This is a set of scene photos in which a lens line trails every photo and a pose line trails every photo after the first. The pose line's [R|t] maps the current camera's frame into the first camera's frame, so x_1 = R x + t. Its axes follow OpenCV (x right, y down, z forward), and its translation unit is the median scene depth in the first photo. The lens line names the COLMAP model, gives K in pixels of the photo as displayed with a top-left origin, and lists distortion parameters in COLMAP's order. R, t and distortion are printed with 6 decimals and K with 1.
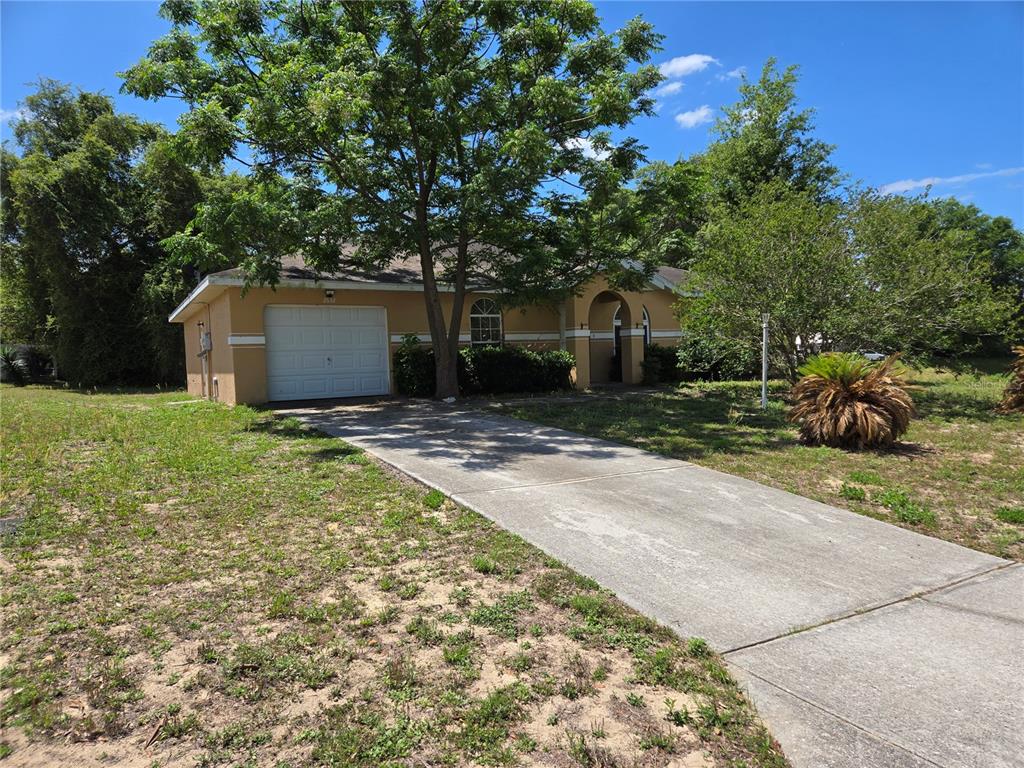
lens RADIAL K [[680.4, 0, 517.1], [0, 680.4, 386.9], [0, 0, 1]] dist [0.065337, -0.054961]
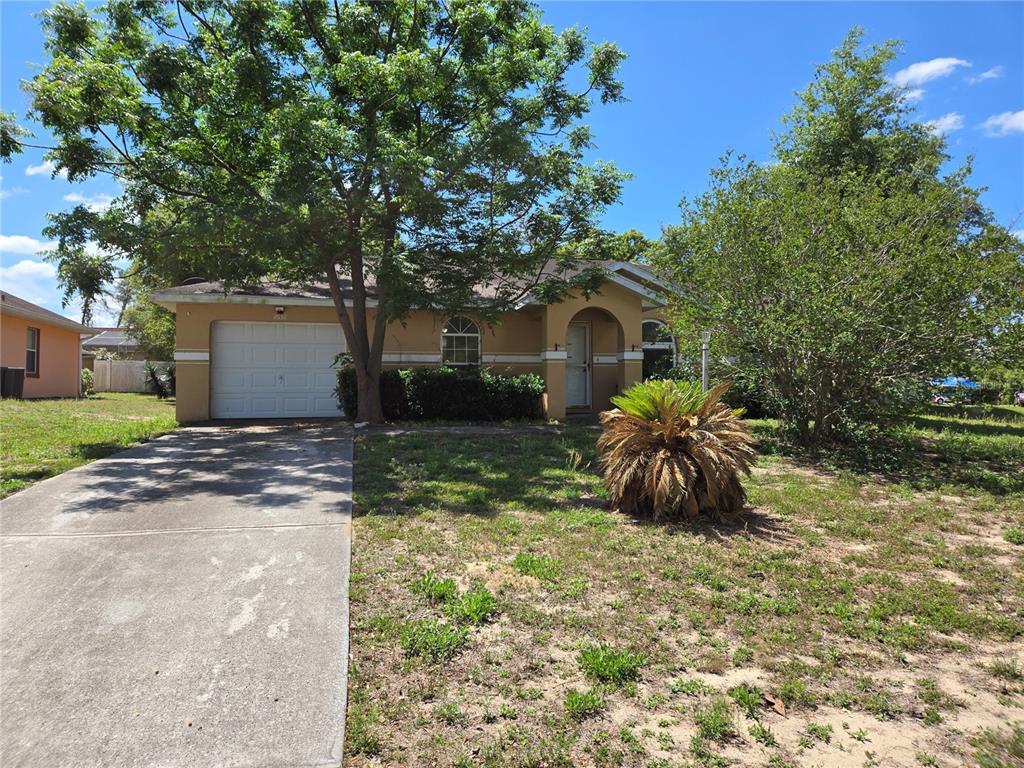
lens RADIAL K [[680.4, 0, 510.2], [0, 680.4, 381.9], [0, 0, 1]] dist [0.065337, -0.054961]
pose [[0.957362, 0.026472, -0.287676, 0.319892], [-0.040370, 0.998281, -0.042488, -0.006824], [0.286057, 0.052289, 0.956785, 0.169497]]
